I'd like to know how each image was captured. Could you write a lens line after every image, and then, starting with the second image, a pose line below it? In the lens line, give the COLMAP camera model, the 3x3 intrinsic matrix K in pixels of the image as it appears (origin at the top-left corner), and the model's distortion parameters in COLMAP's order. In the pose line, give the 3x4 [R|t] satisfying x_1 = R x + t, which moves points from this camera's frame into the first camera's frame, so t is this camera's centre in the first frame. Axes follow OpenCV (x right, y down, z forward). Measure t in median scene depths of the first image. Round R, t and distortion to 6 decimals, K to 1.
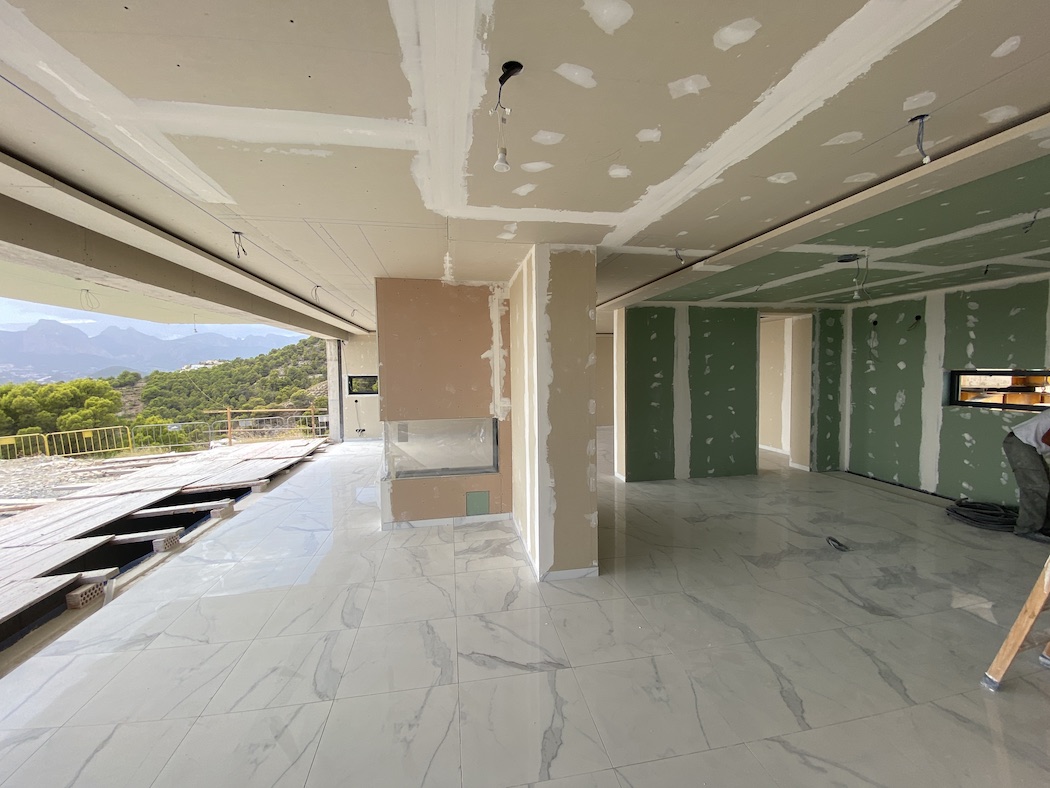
lens RADIAL K [[432.0, 0, 535.6], [0, 432.0, 399.6], [0, 0, 1]] dist [0.008874, -0.014903]
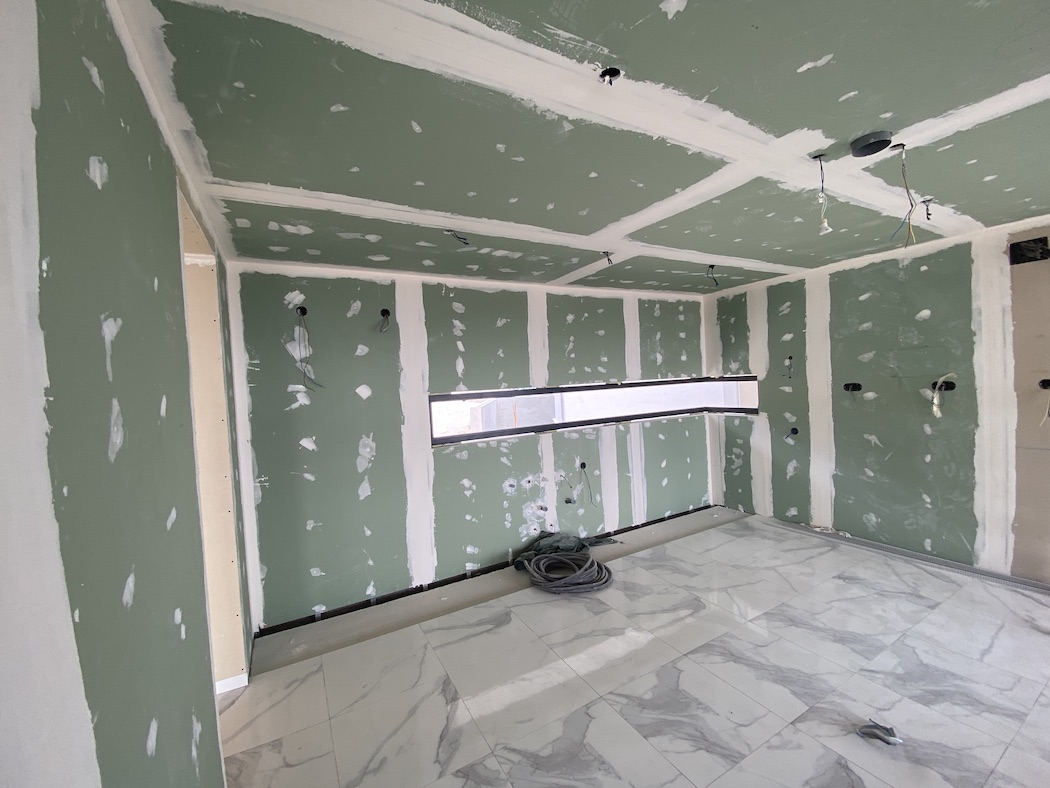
lens RADIAL K [[432.0, 0, 531.4], [0, 432.0, 373.1], [0, 0, 1]] dist [0.008874, -0.014903]
pose [[-0.327263, 0.020521, 0.944711, 0.215292], [0.108815, 0.993932, 0.016105, -0.082768], [-0.938647, 0.108069, -0.327510, 0.911455]]
